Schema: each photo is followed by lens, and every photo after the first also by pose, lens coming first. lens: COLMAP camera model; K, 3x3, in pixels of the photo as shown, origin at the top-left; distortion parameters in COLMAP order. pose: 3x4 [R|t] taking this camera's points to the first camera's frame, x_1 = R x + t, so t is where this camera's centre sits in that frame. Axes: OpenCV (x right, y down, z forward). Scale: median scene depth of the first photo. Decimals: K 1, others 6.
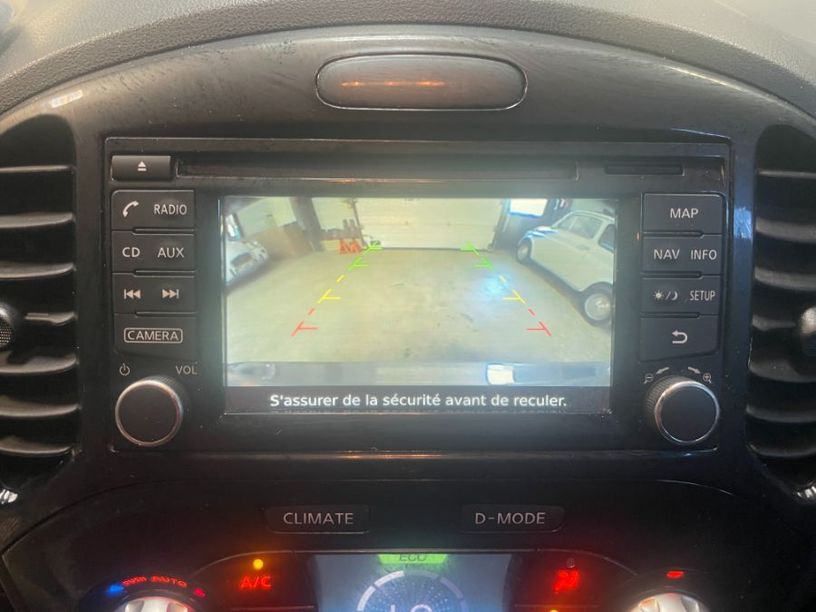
lens RADIAL K [[627.8, 0, 404.7], [0, 627.8, 301.6], [0, 0, 1]] dist [0.107248, -0.146999]
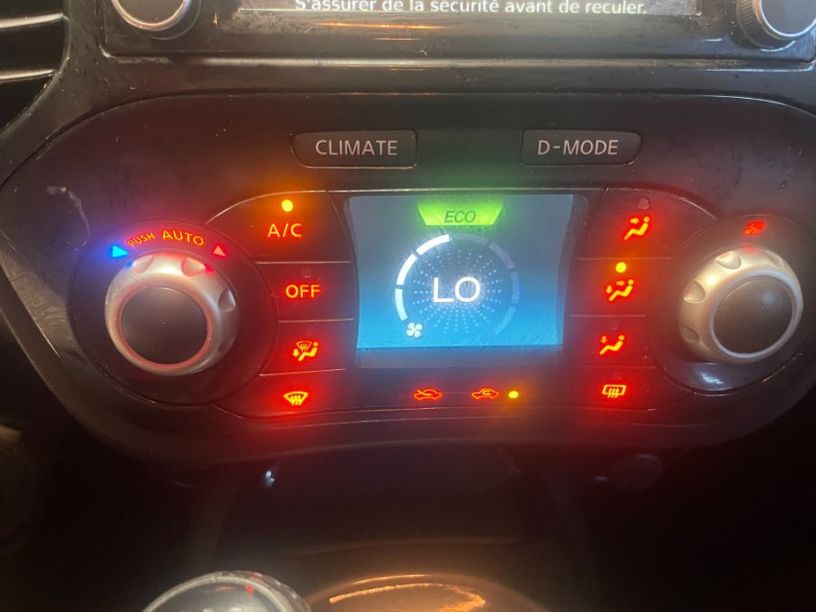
lens RADIAL K [[627.8, 0, 404.7], [0, 627.8, 301.6], [0, 0, 1]] dist [0.107248, -0.146999]
pose [[0.999019, -0.014142, 0.041958, -0.109222], [0.010900, 0.997010, 0.076499, 0.481343], [-0.042915, -0.075966, 0.996186, 0.132129]]
